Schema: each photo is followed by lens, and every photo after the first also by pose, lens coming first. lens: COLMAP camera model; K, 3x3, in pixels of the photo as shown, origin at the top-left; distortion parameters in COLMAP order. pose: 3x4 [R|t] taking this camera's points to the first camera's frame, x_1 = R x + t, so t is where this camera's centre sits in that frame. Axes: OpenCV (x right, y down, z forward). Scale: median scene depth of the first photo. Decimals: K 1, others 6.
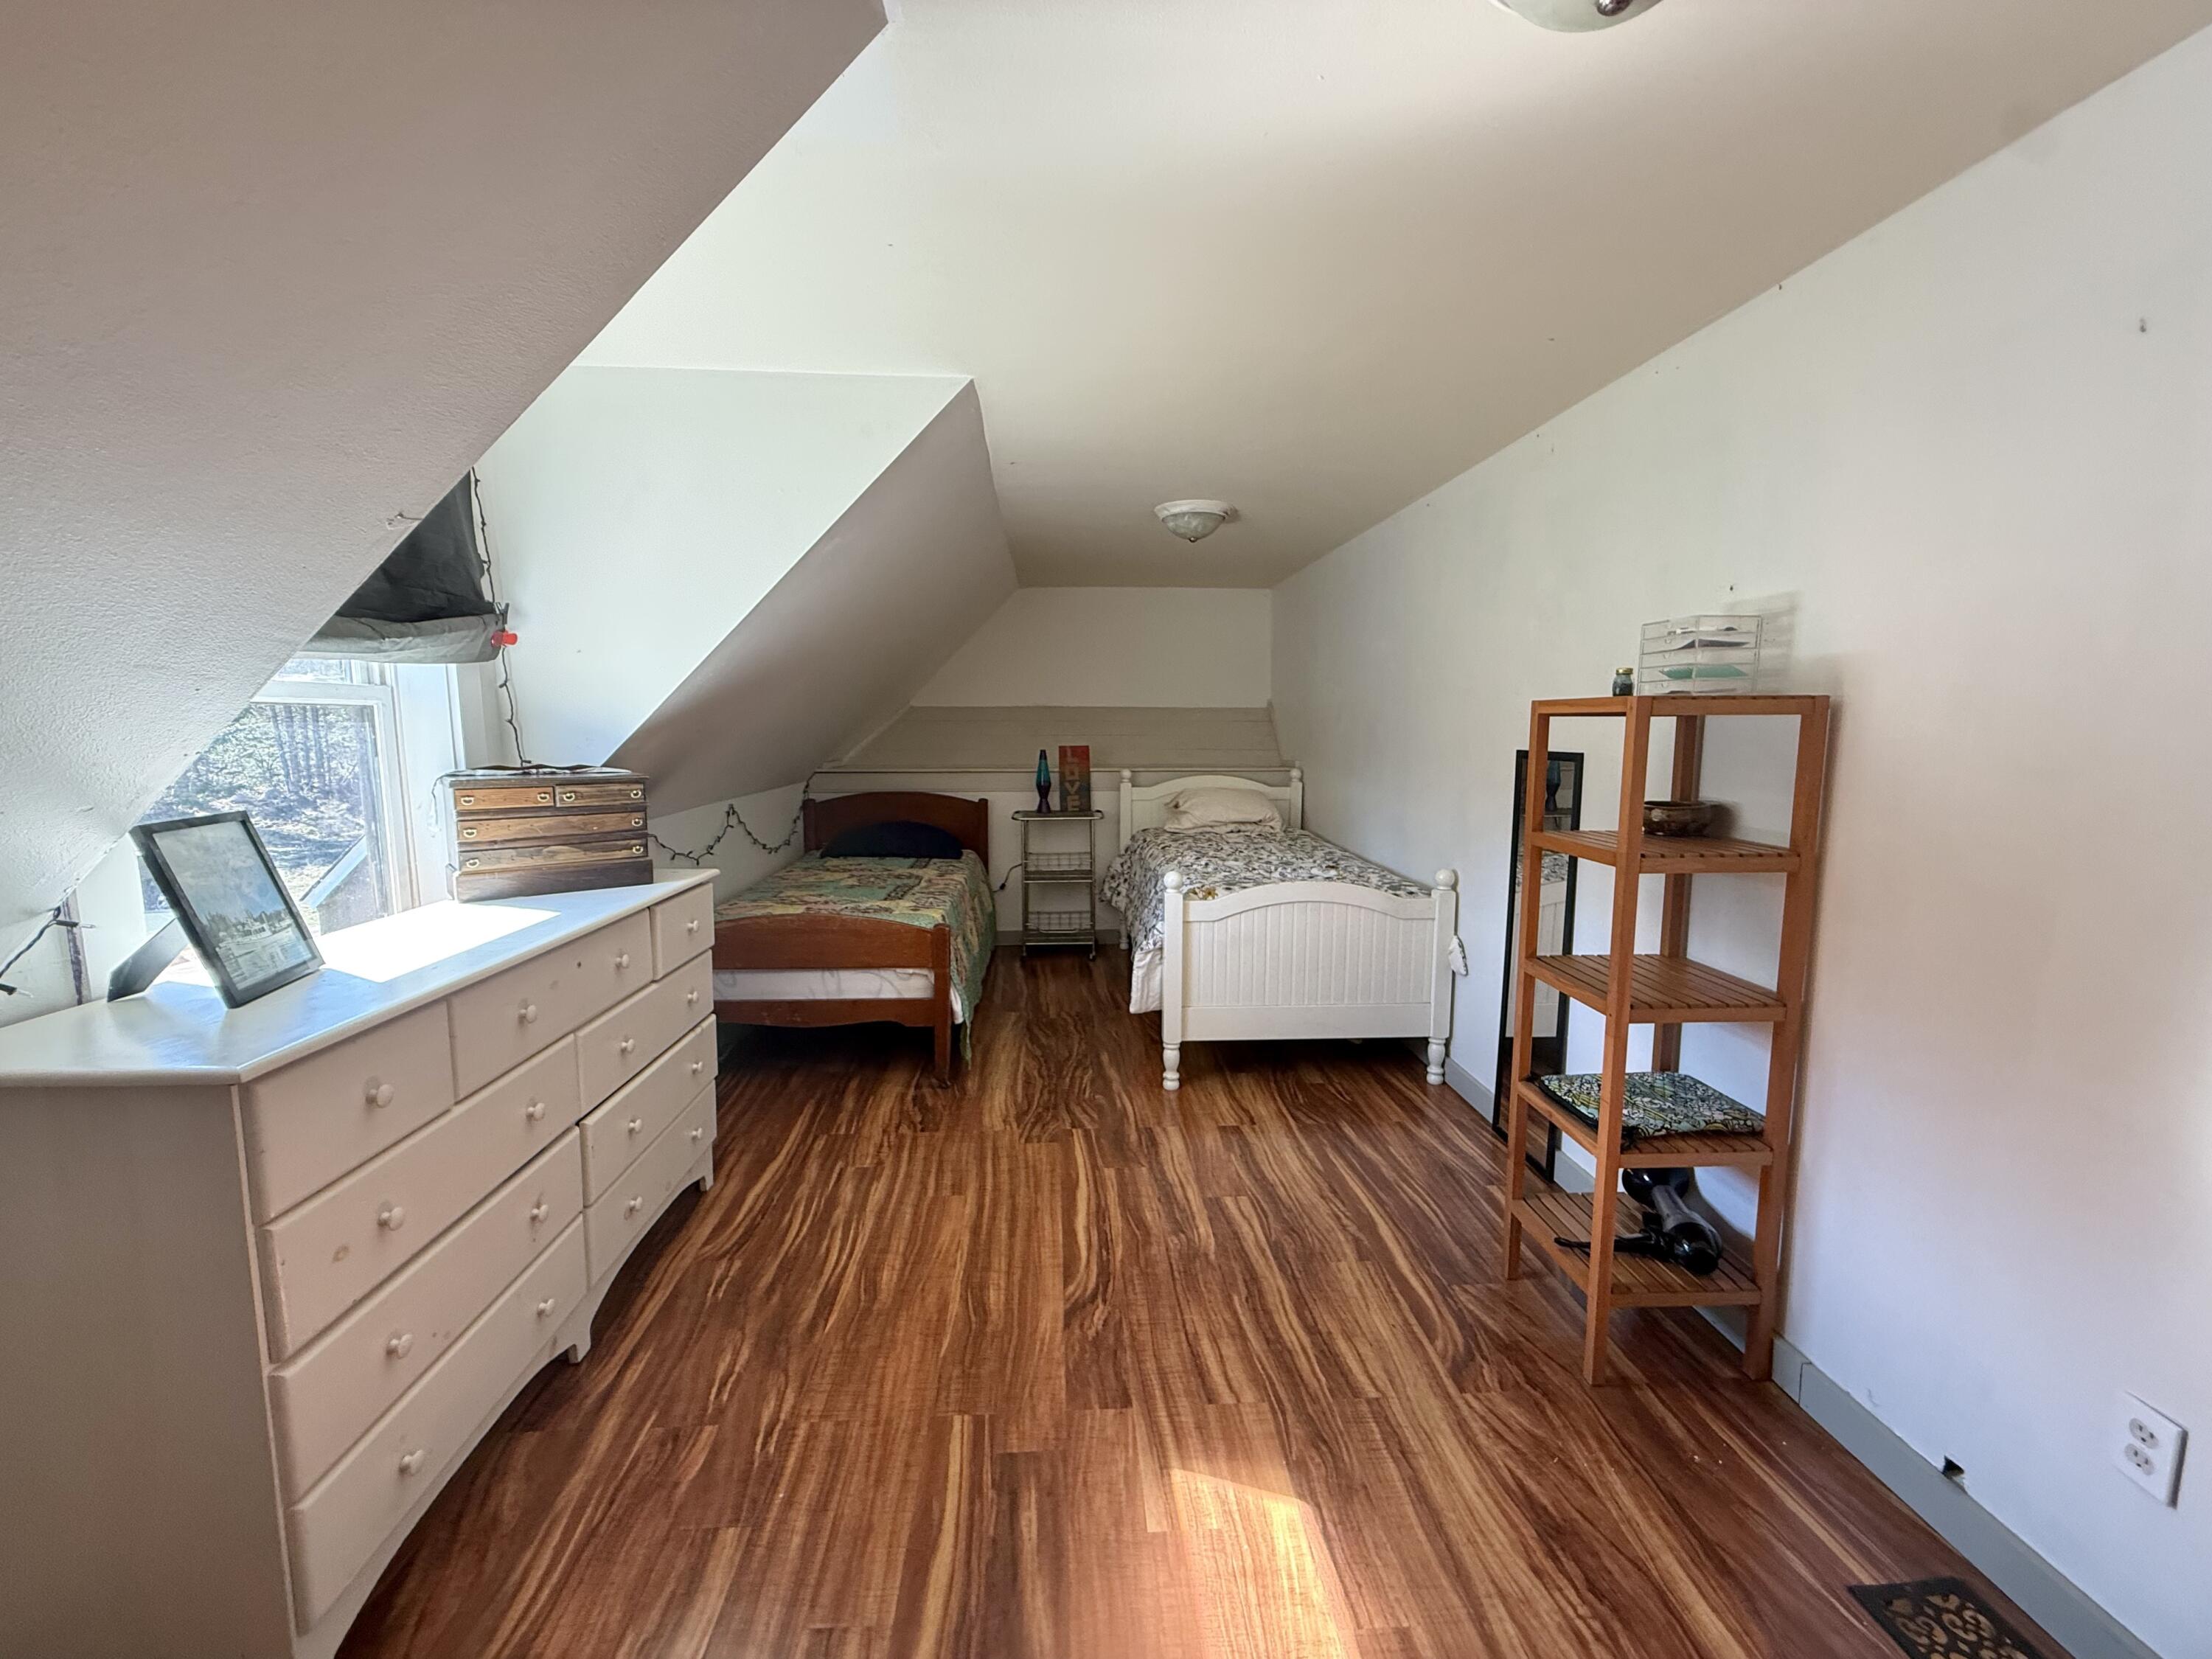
lens RADIAL K [[873.5, 0, 1103.3], [0, 873.5, 826.1], [0, 0, 1]] dist [-0.009820, -0.000336]
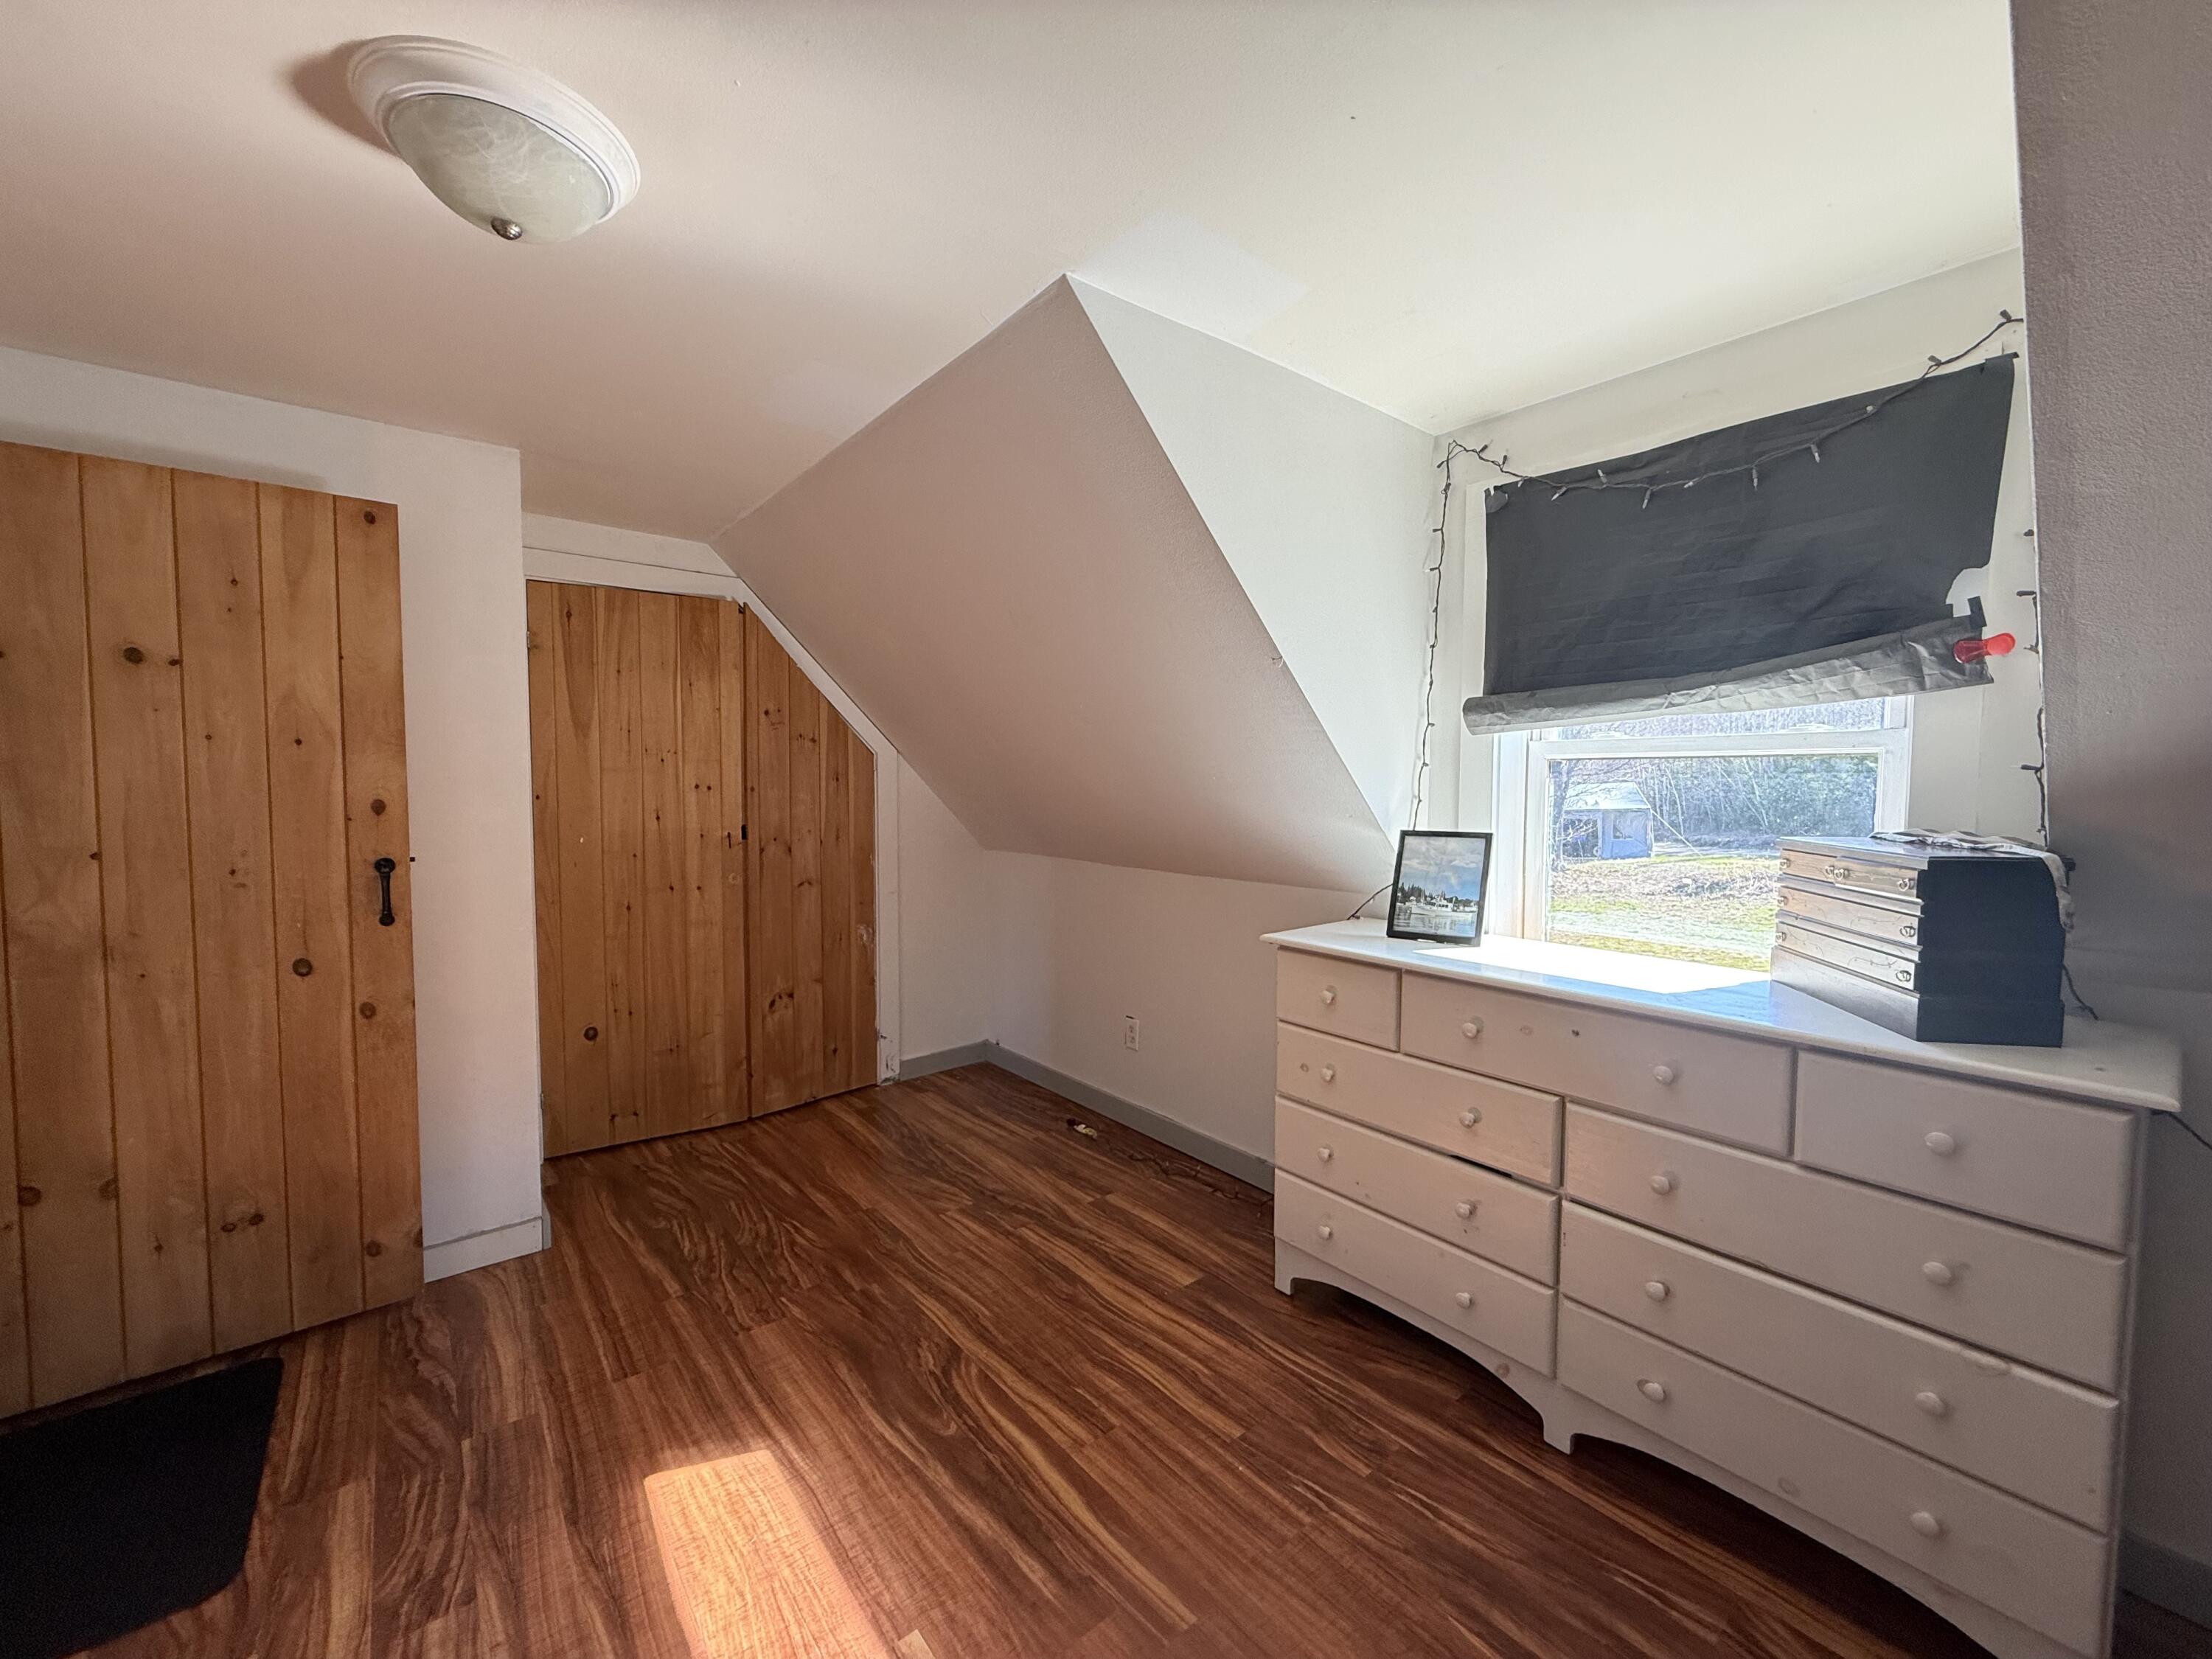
lens RADIAL K [[873.5, 0, 1106.2], [0, 873.5, 827.5], [0, 0, 1]] dist [-0.009820, -0.000336]
pose [[-0.811621, 0.028554, -0.583486, 0.396560], [-0.067484, 0.987535, 0.142197, -0.182502], [0.580274, 0.154786, -0.799577, 1.689734]]
